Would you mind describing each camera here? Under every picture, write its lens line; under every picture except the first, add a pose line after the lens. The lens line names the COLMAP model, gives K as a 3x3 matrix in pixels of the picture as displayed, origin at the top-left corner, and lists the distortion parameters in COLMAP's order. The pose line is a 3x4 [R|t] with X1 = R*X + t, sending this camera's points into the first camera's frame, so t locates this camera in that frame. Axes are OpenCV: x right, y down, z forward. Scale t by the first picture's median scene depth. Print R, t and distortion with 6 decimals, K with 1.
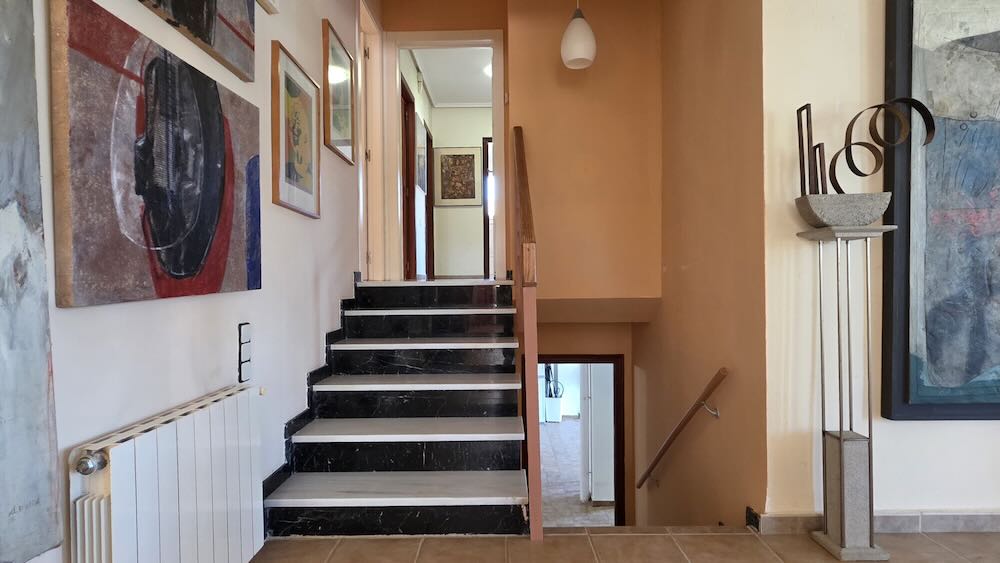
lens RADIAL K [[523.9, 0, 500.0], [0, 523.9, 281.5], [0, 0, 1]] dist [0.003418, -0.000328]
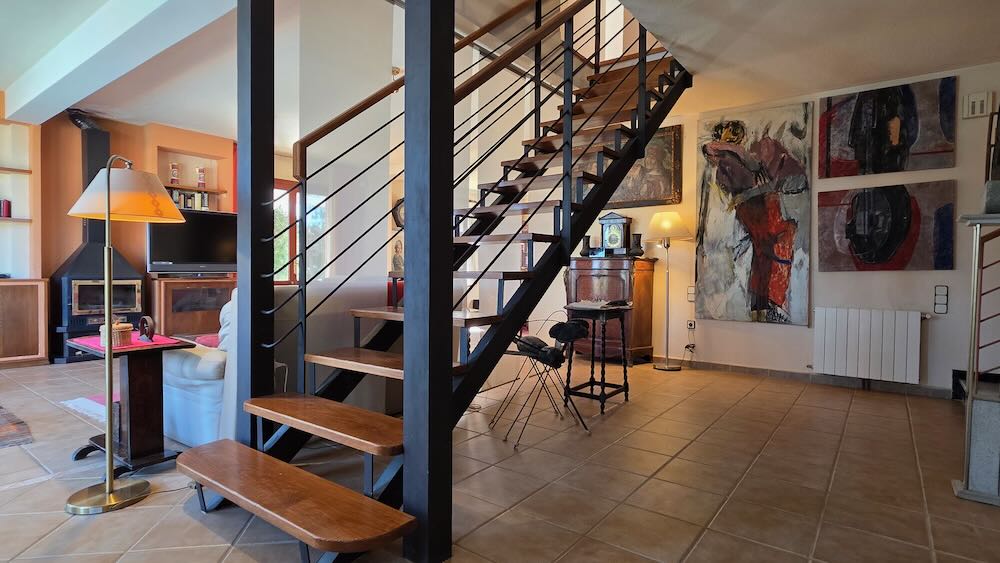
lens RADIAL K [[515.7, 0, 500.0], [0, 515.7, 281.5], [0, 0, 1]] dist [0.003171, 0.000178]
pose [[-0.606471, 0.019857, -0.794858, 1.991990], [-0.007850, 0.999490, 0.030958, 0.012130], [0.795067, 0.025015, -0.606006, 0.761998]]
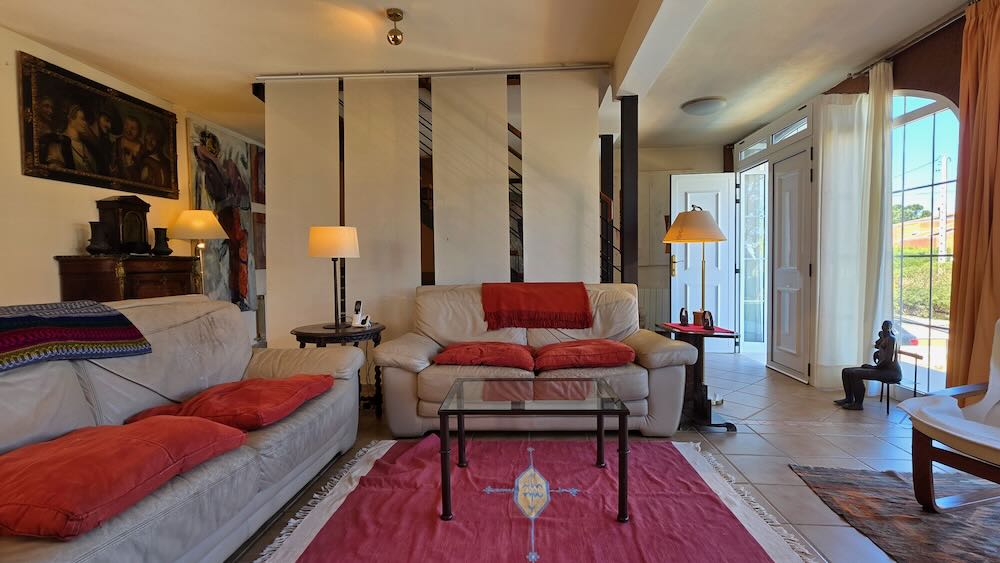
lens RADIAL K [[471.9, 0, 500.0], [0, 471.9, 281.5], [0, 0, 1]] dist [0.002328, 0.000719]
pose [[0.997582, 0.003845, -0.069387, 1.102196], [-0.001413, 0.999384, 0.035057, -0.001714], [0.069479, -0.034874, 0.996974, -2.000736]]
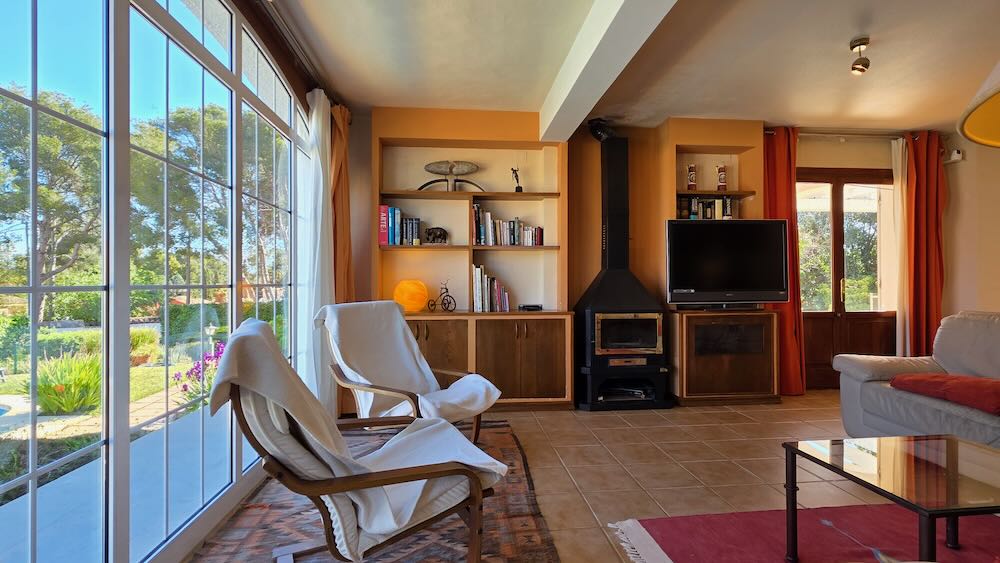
lens RADIAL K [[471.9, 0, 500.0], [0, 471.9, 281.5], [0, 0, 1]] dist [0.002328, 0.000719]
pose [[-0.995929, 0.011057, -0.089460, 1.838031], [0.011253, 0.999935, -0.001684, -0.029895], [0.089436, -0.002684, -0.995989, -0.390651]]
